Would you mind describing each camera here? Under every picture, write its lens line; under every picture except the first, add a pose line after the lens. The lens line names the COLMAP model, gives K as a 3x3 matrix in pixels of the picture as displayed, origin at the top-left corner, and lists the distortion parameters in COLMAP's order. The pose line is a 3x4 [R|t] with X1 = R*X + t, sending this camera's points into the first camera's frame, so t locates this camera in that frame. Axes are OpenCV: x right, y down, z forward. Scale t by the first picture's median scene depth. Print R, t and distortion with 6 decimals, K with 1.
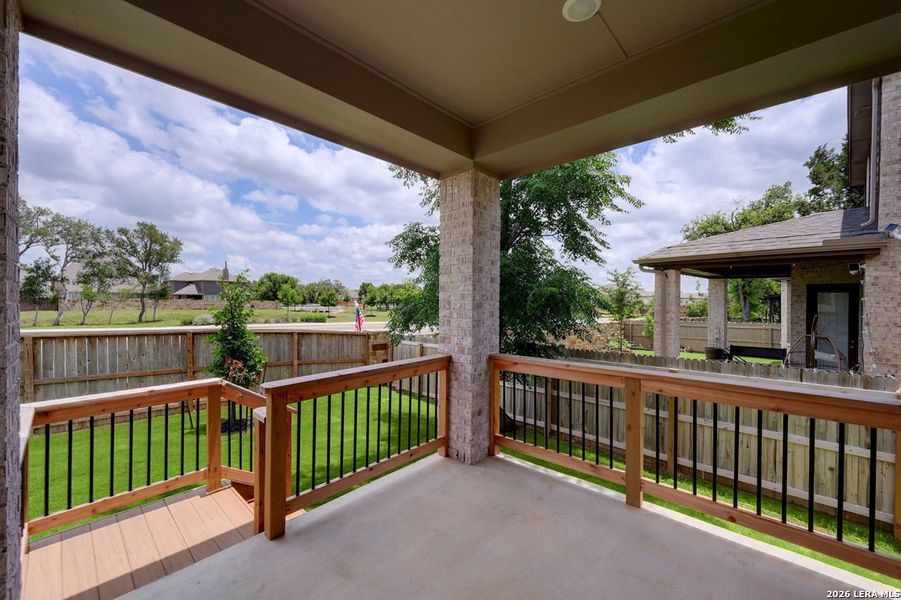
lens RADIAL K [[358.9, 0, 450.6], [0, 358.9, 297.7], [0, 0, 1]] dist [0.000277, -0.000239]
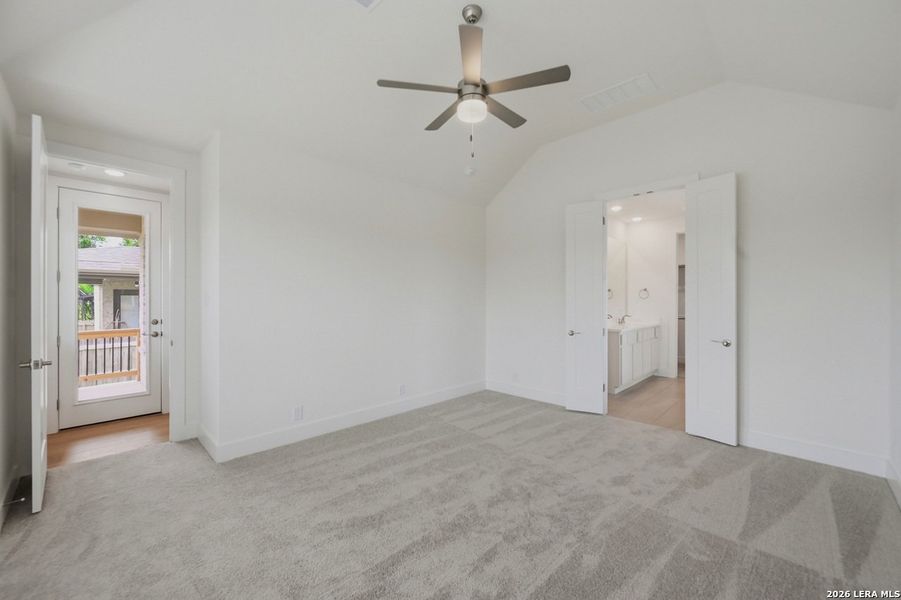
lens RADIAL K [[358.9, 0, 450.6], [0, 358.9, 297.7], [0, 0, 1]] dist [0.000277, -0.000239]
pose [[0.042546, 0.001958, 0.999093, -0.211227], [-0.003616, 0.999992, -0.001806, -0.002948], [-0.999088, -0.003536, 0.042553, -0.224146]]
